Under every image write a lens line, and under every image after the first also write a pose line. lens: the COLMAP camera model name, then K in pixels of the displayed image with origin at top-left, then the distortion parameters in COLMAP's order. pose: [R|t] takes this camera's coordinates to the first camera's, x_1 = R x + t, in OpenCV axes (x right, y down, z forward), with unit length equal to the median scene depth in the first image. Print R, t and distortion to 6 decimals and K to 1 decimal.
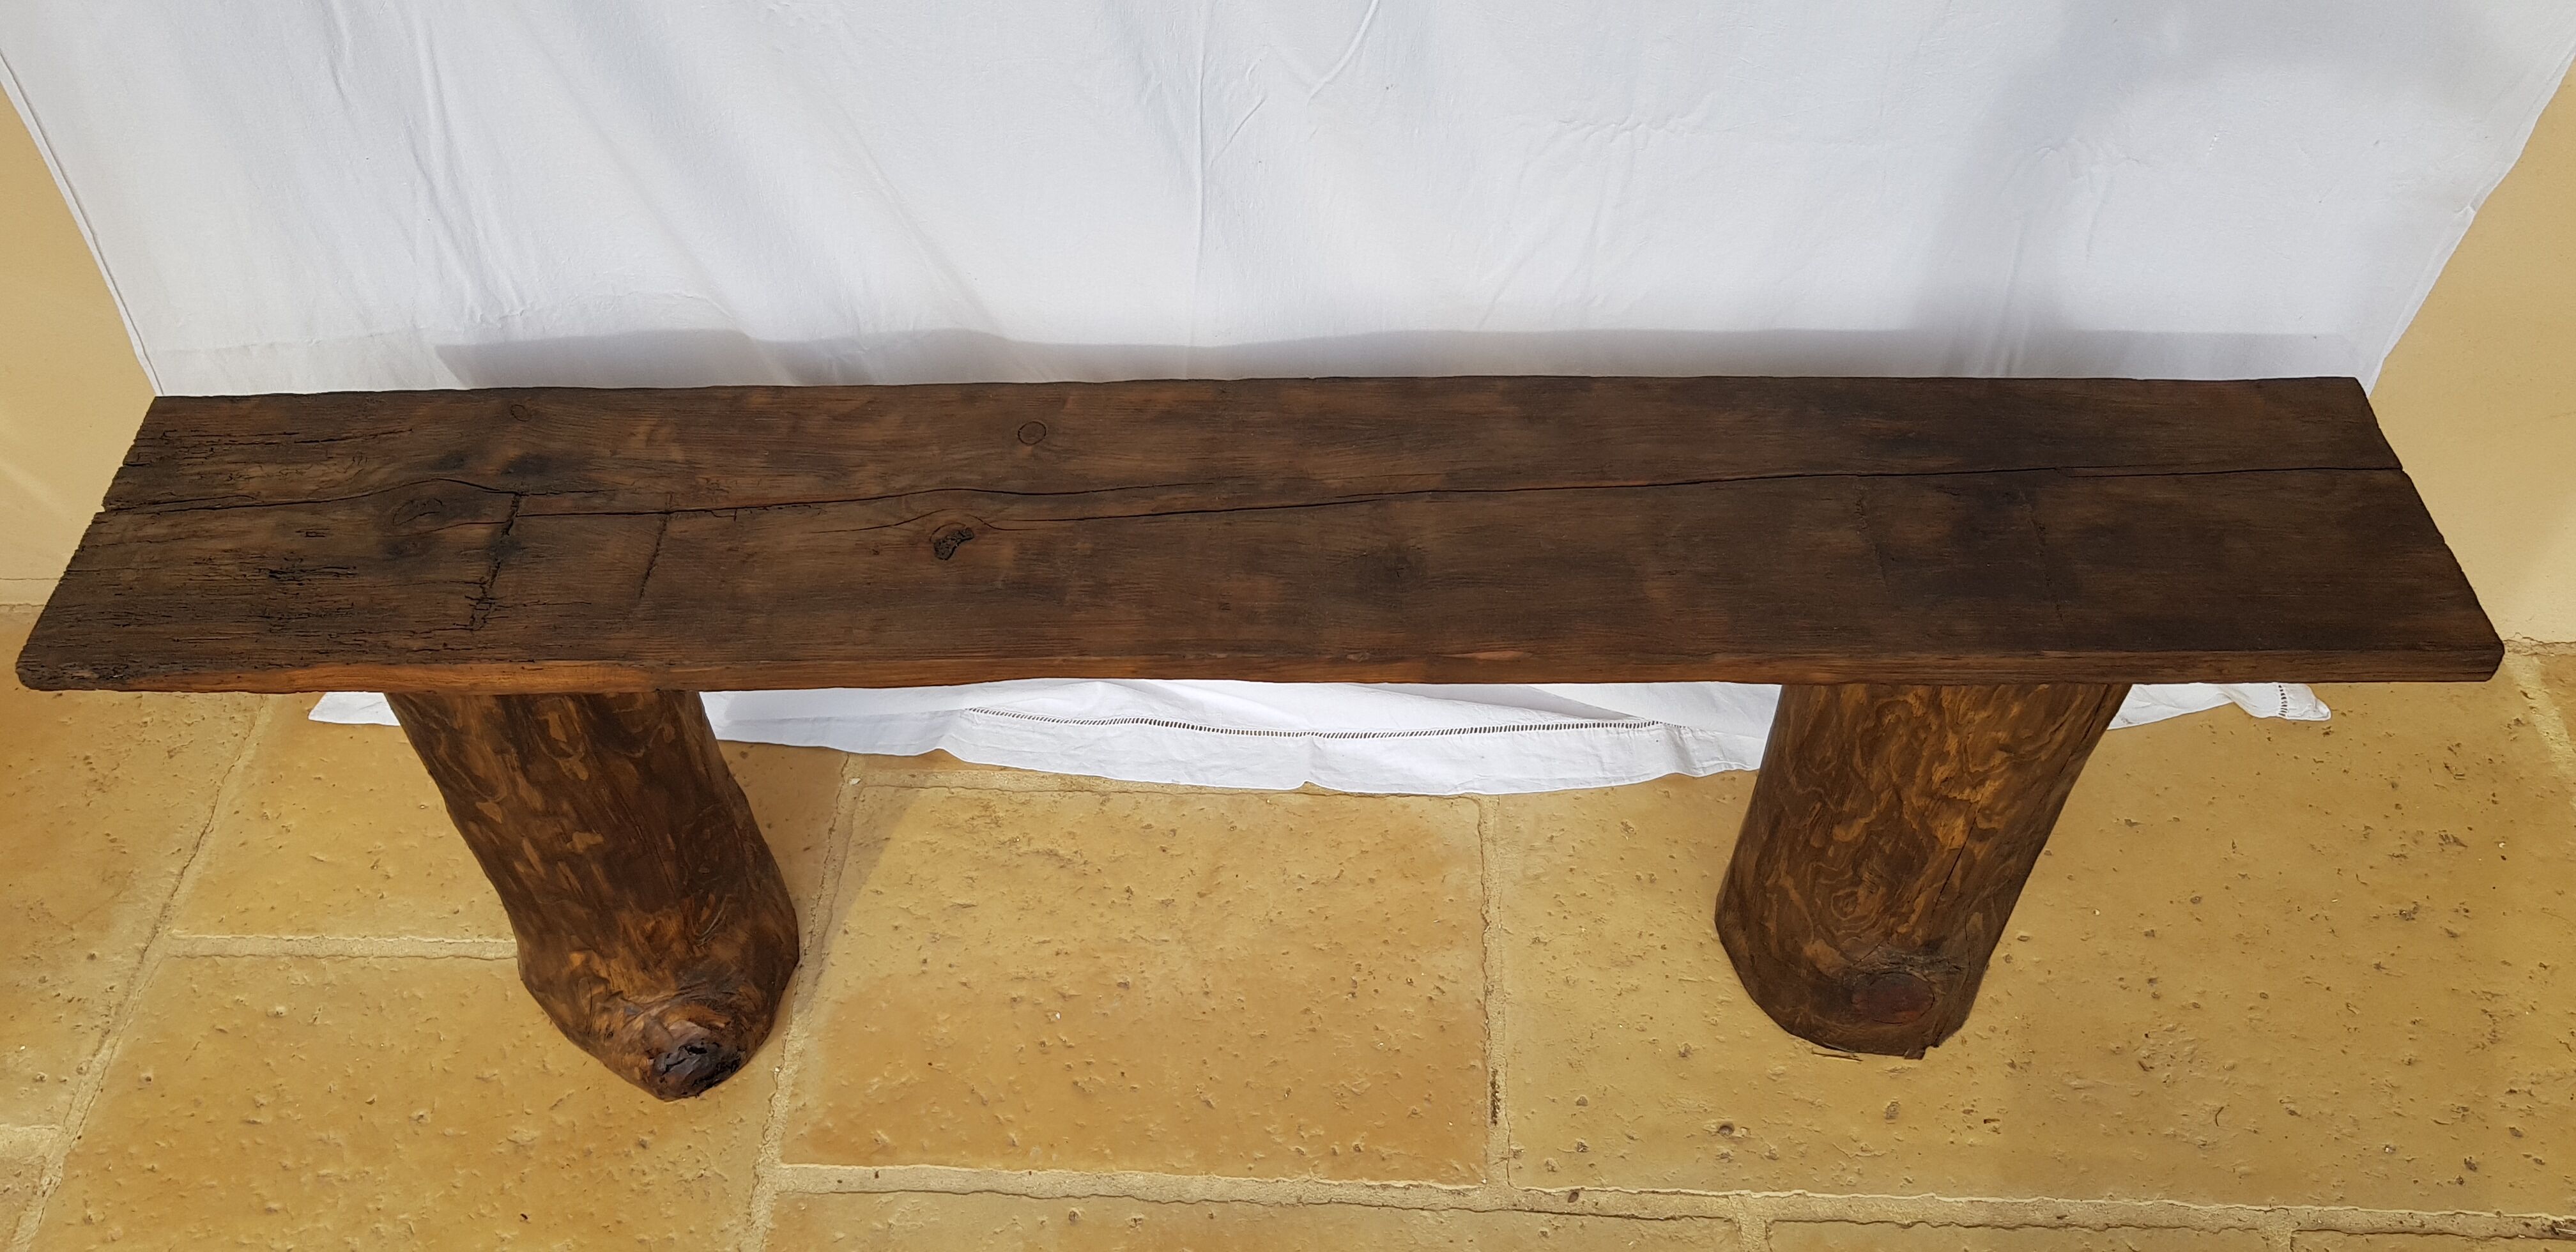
lens RADIAL K [[2003.9, 0, 1268.1], [0, 2003.9, 559.1], [0, 0, 1]] dist [-0.010248, -0.006262]
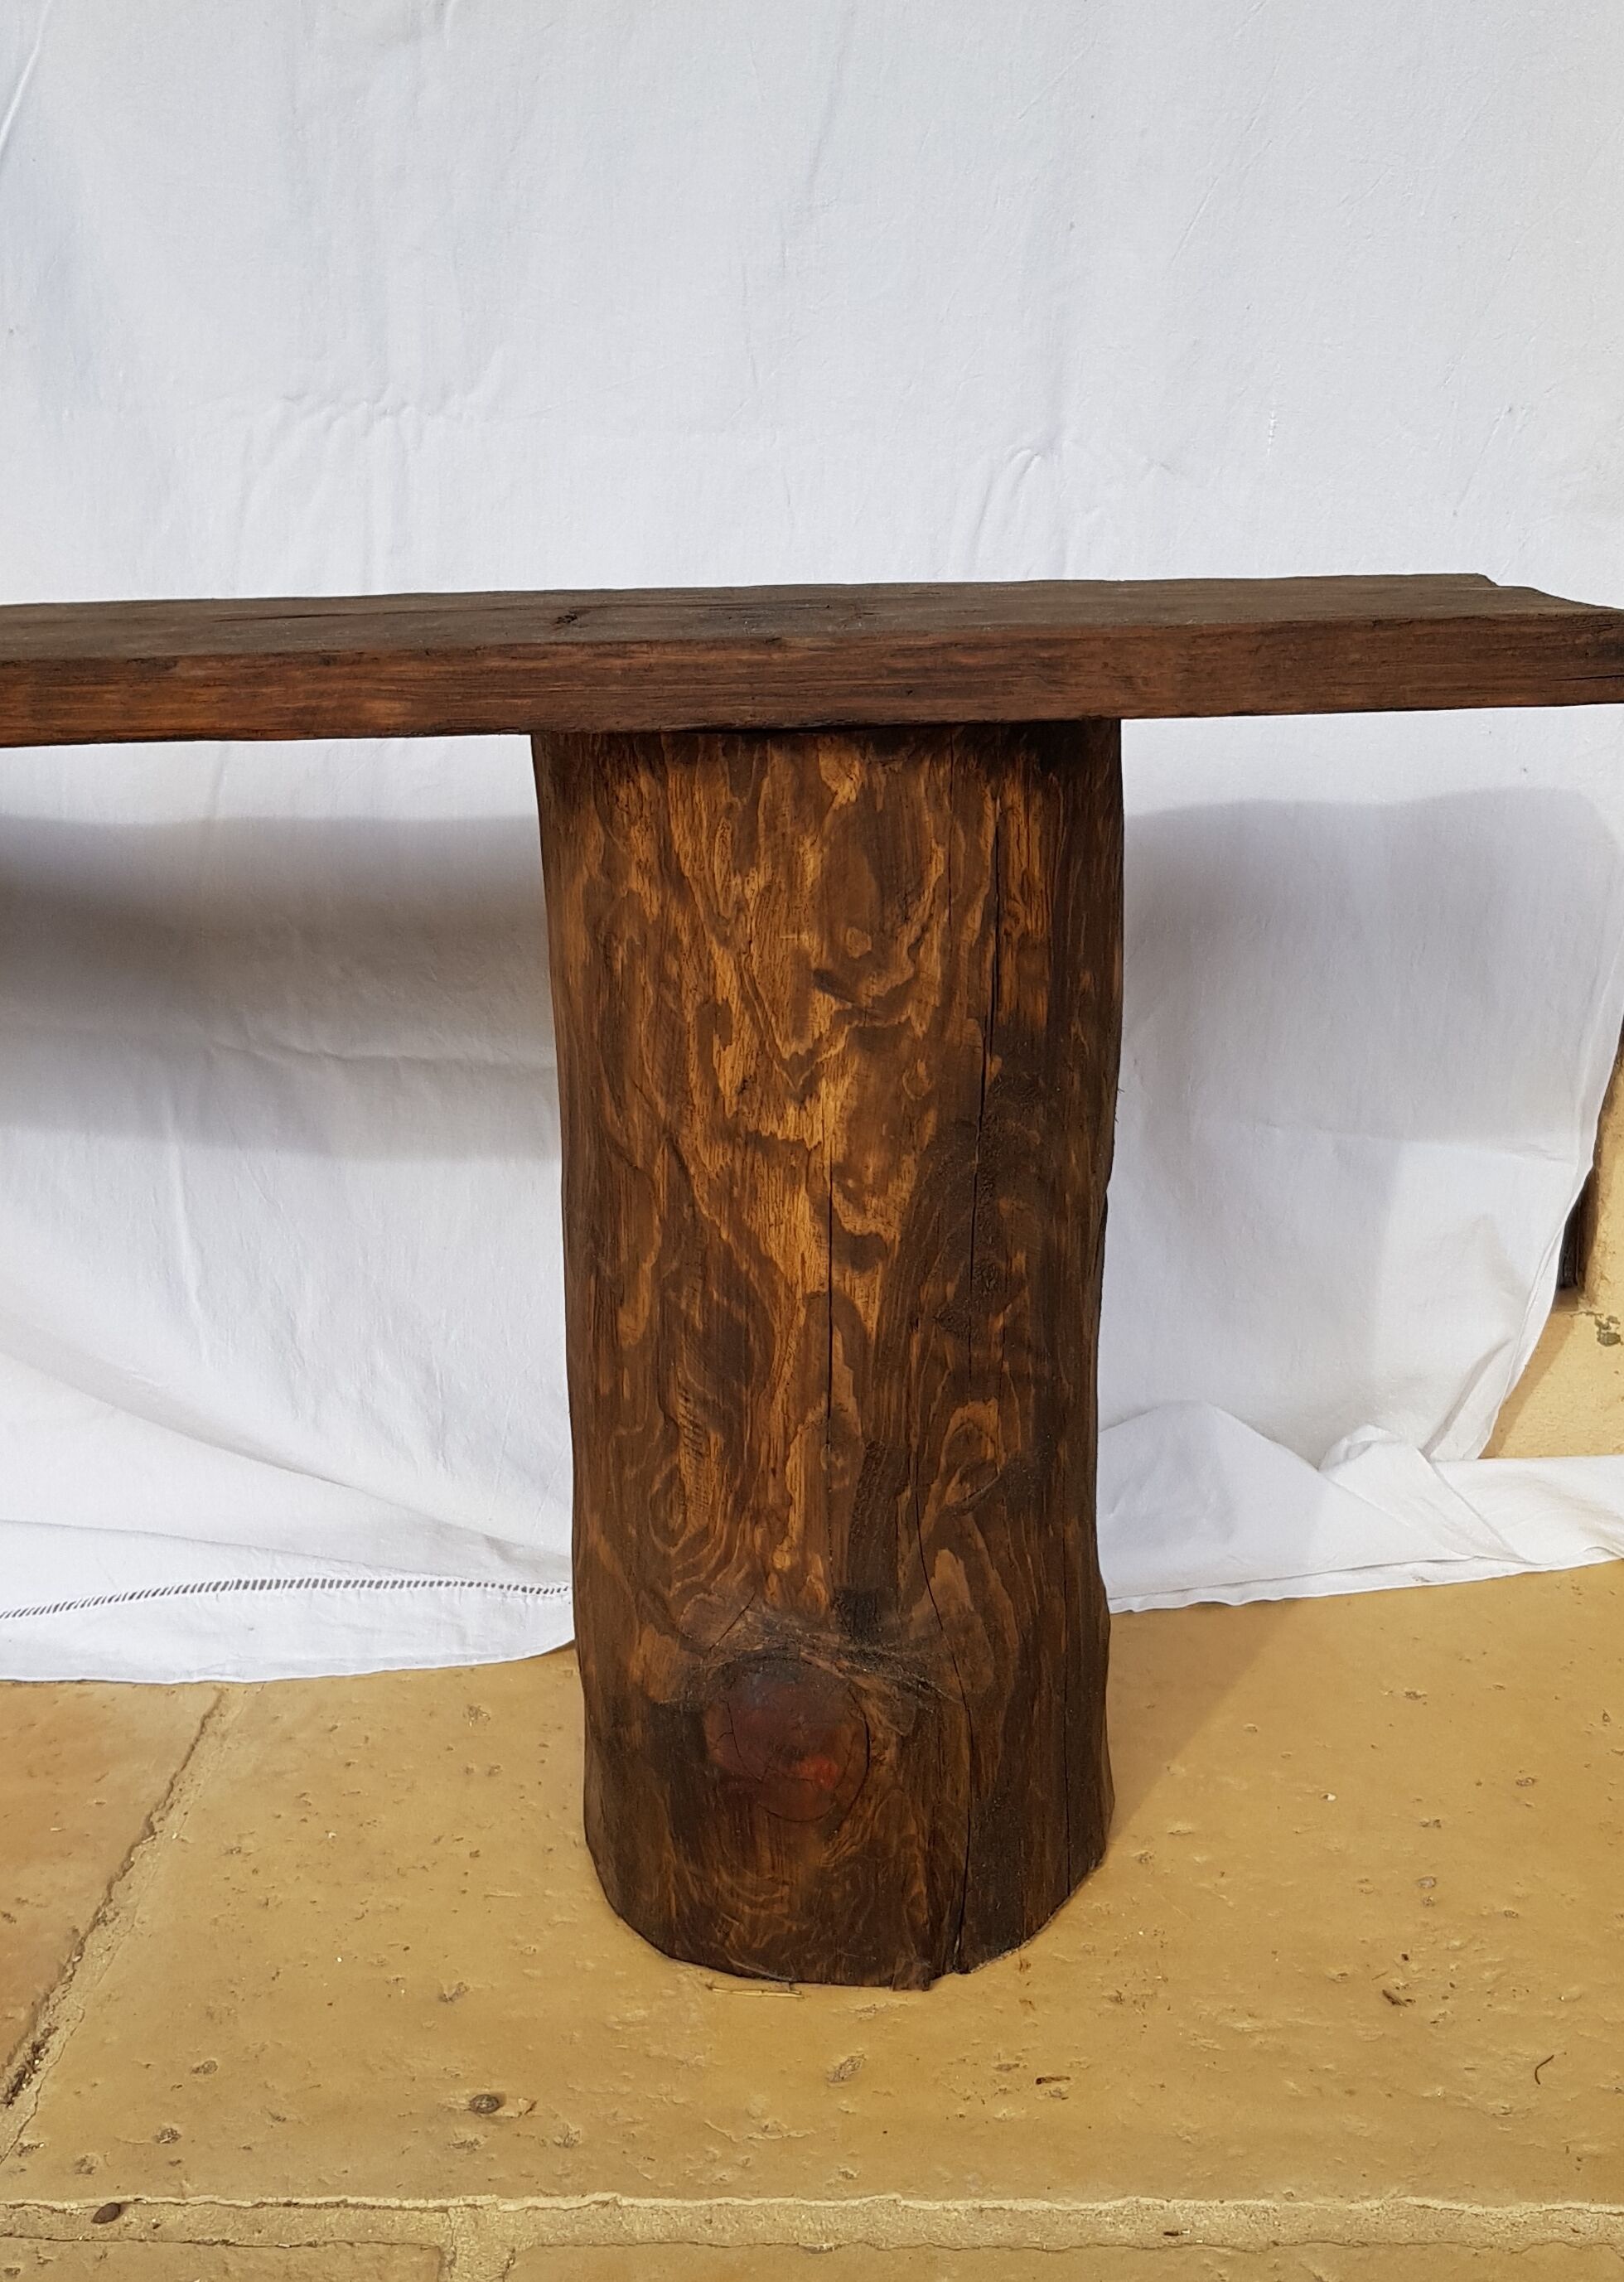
lens RADIAL K [[2587.6, 0, 812.0], [0, 2587.6, 1141.0], [0, 0, 1]] dist [-0.007224, -0.006127]
pose [[0.999916, -0.002032, -0.012766, 0.318313], [-0.004741, 0.861093, -0.508425, 0.404627], [0.012026, 0.508443, 0.861012, 0.374911]]
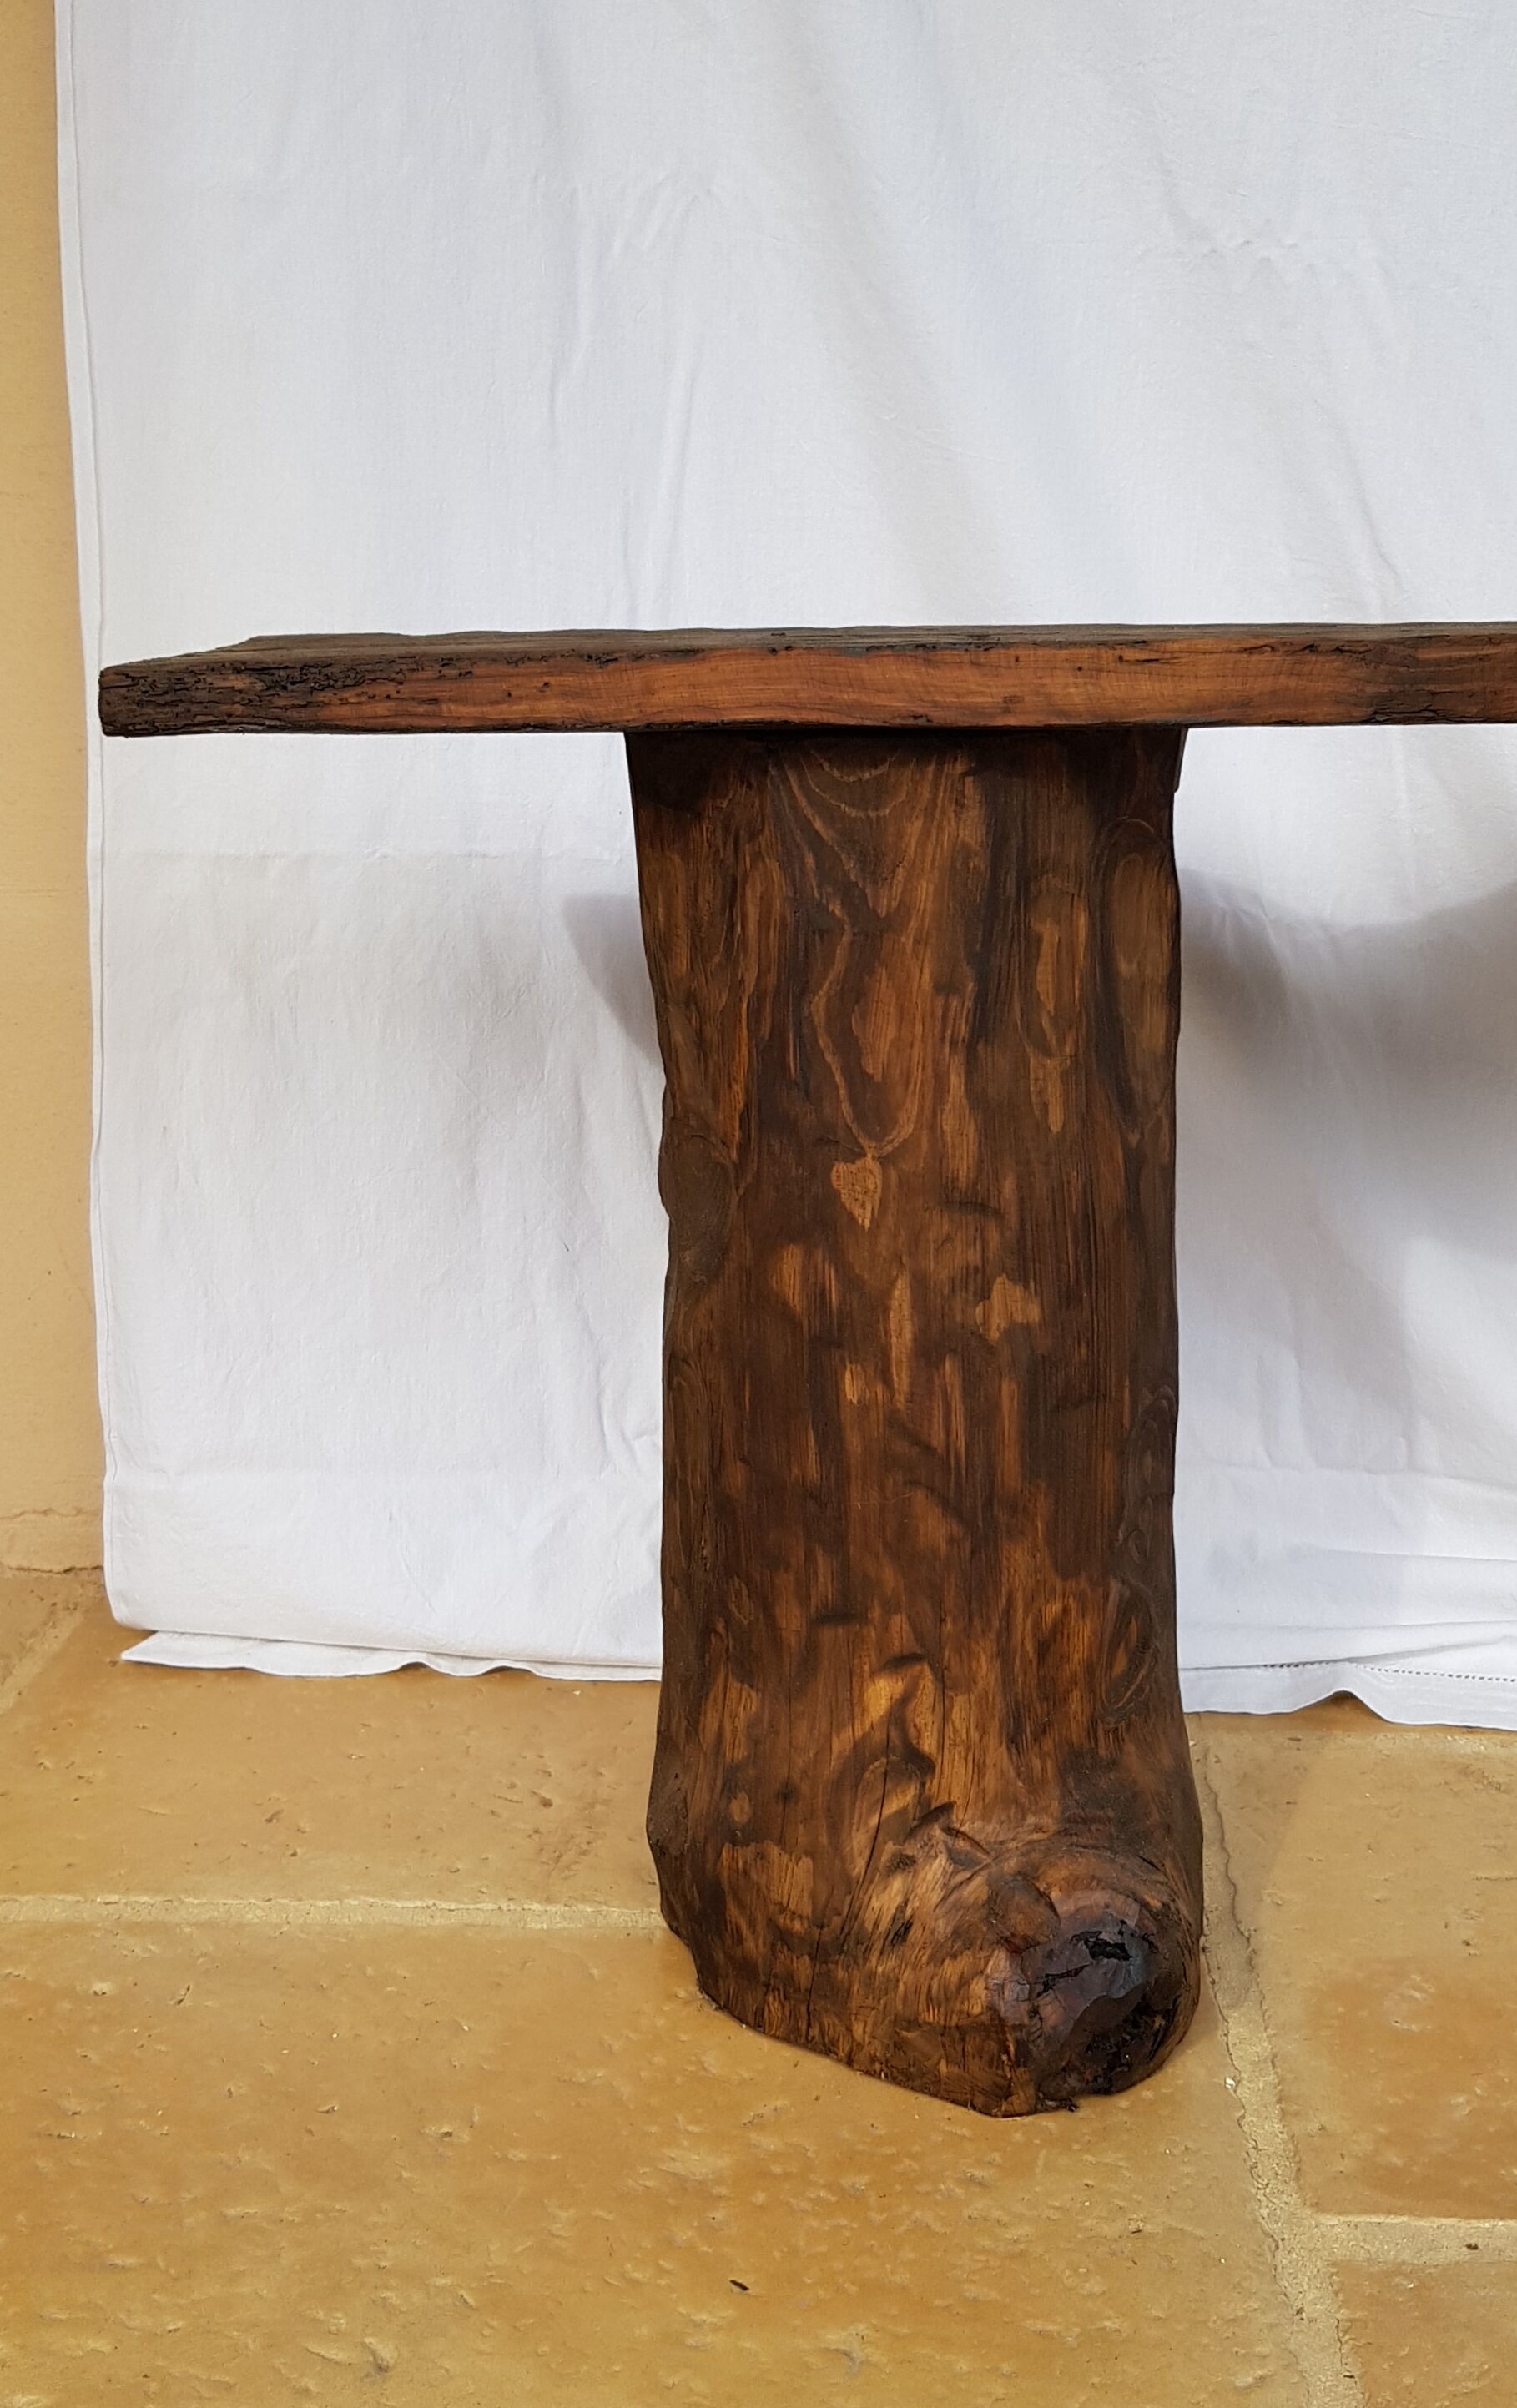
lens RADIAL K [[2601.9, 0, 793.0], [0, 2601.9, 1200.5], [0, 0, 1]] dist [-0.007970, -0.006929]
pose [[0.999516, 0.030127, -0.007790, -0.365103], [-0.029333, 0.828600, -0.559072, 0.445304], [-0.010389, 0.559030, 0.829082, 0.429539]]
